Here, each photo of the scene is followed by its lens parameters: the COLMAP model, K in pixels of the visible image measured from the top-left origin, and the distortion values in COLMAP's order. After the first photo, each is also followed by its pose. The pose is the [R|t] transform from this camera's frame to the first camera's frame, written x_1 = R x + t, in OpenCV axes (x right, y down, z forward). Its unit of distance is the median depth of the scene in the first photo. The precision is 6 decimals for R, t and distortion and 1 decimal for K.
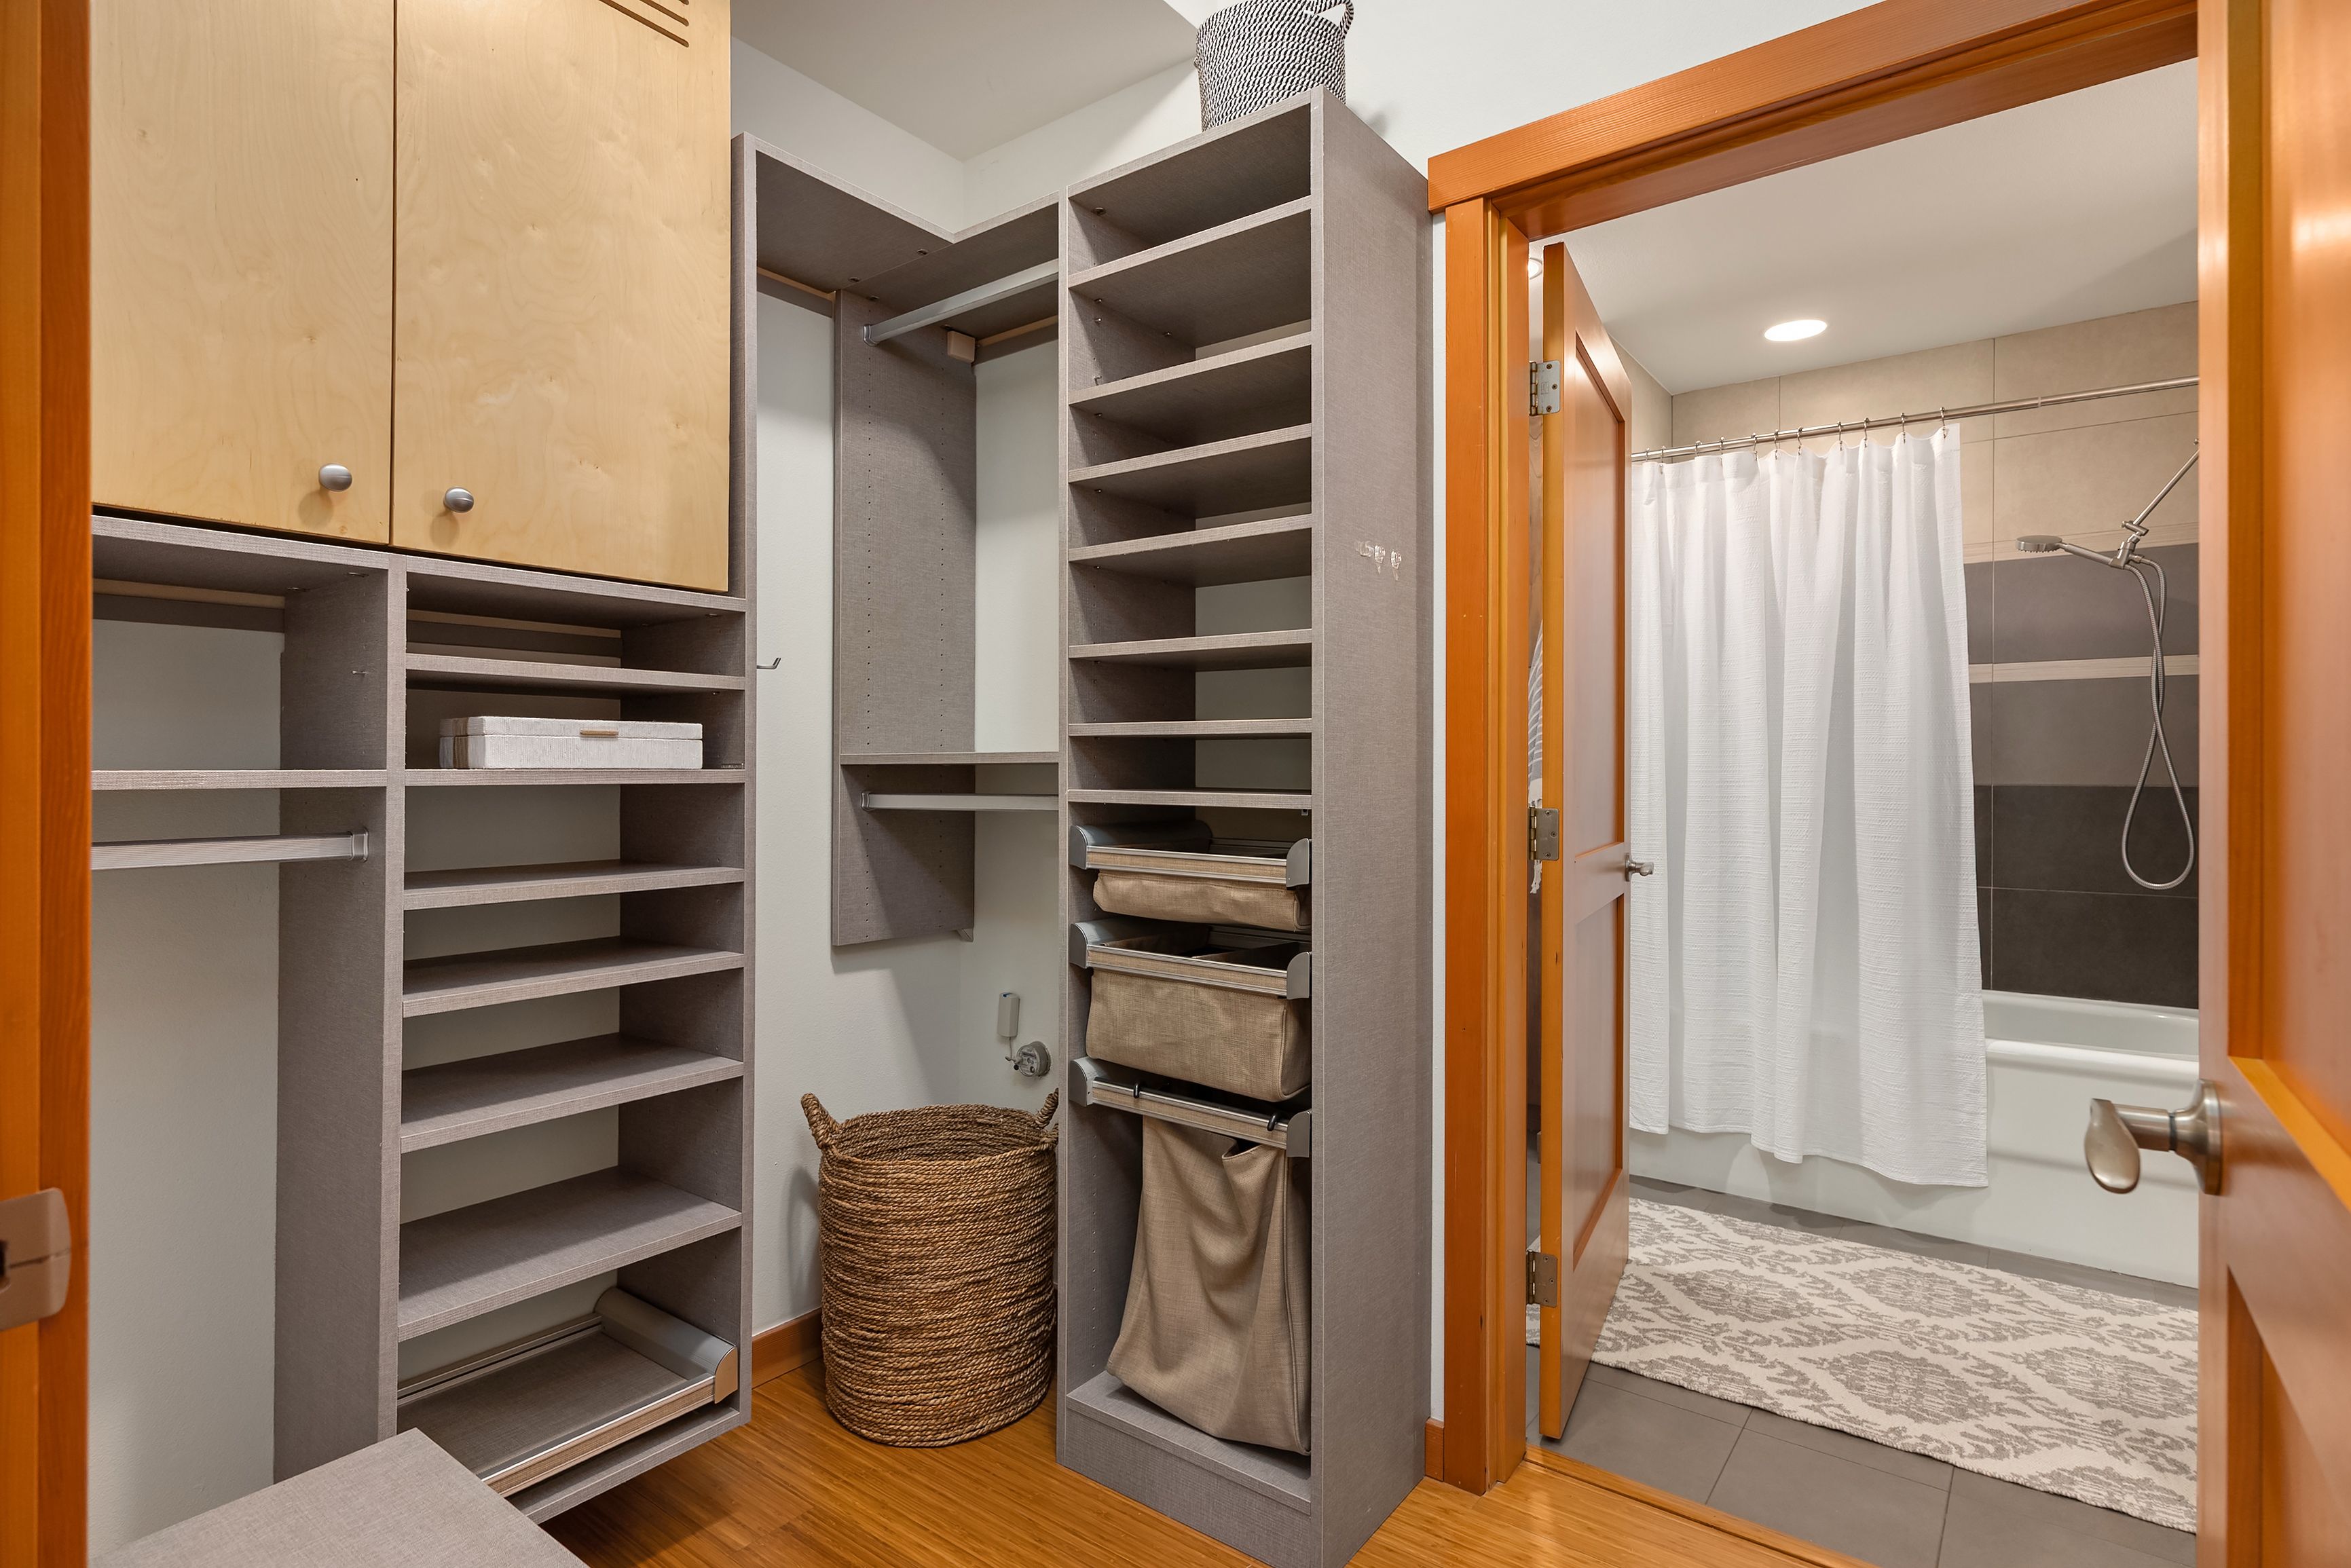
lens RADIAL K [[1182.4, 0, 1174.9], [0, 1182.4, 777.6], [0, 0, 1]] dist [-0.003435, -0.003197]
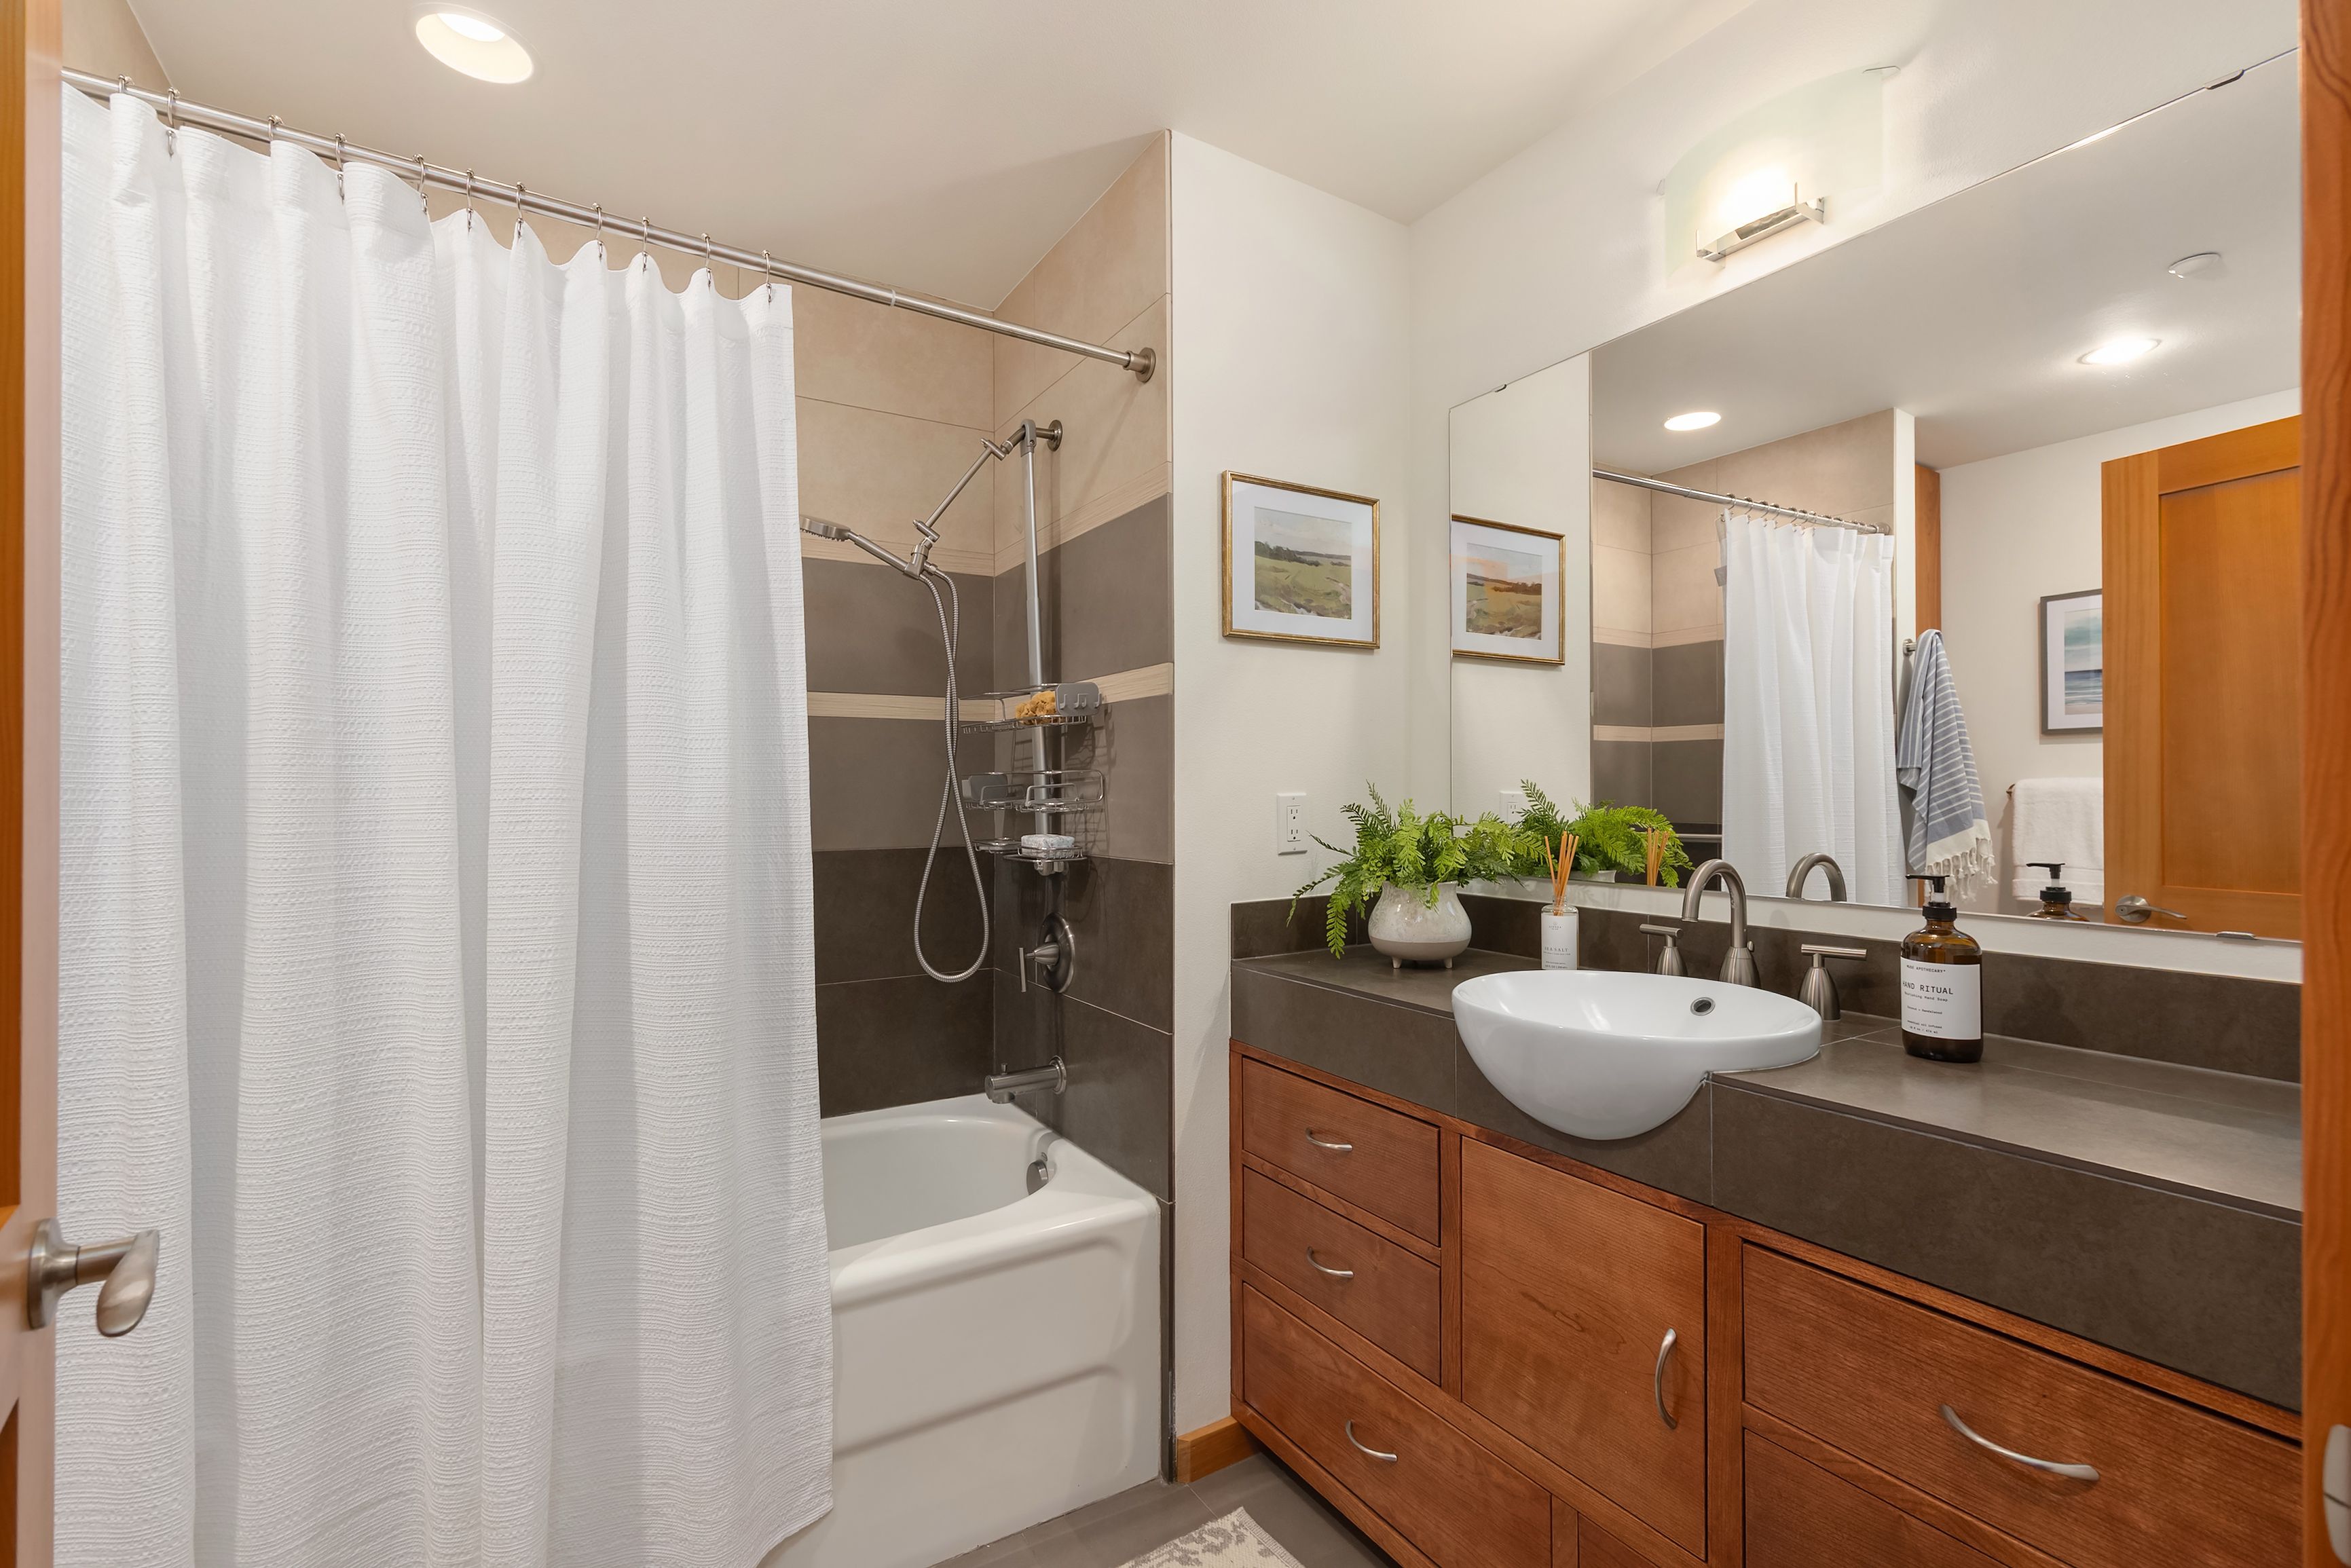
lens RADIAL K [[1073.9, 0, 1178.8], [0, 1073.9, 790.3], [0, 0, 1]] dist [0.003812, 0.001363]
pose [[0.405891, 0.001462, 0.913920, 0.227673], [0.003590, 0.999988, -0.003194, -0.033984], [-0.913915, 0.004578, 0.405881, 0.570632]]
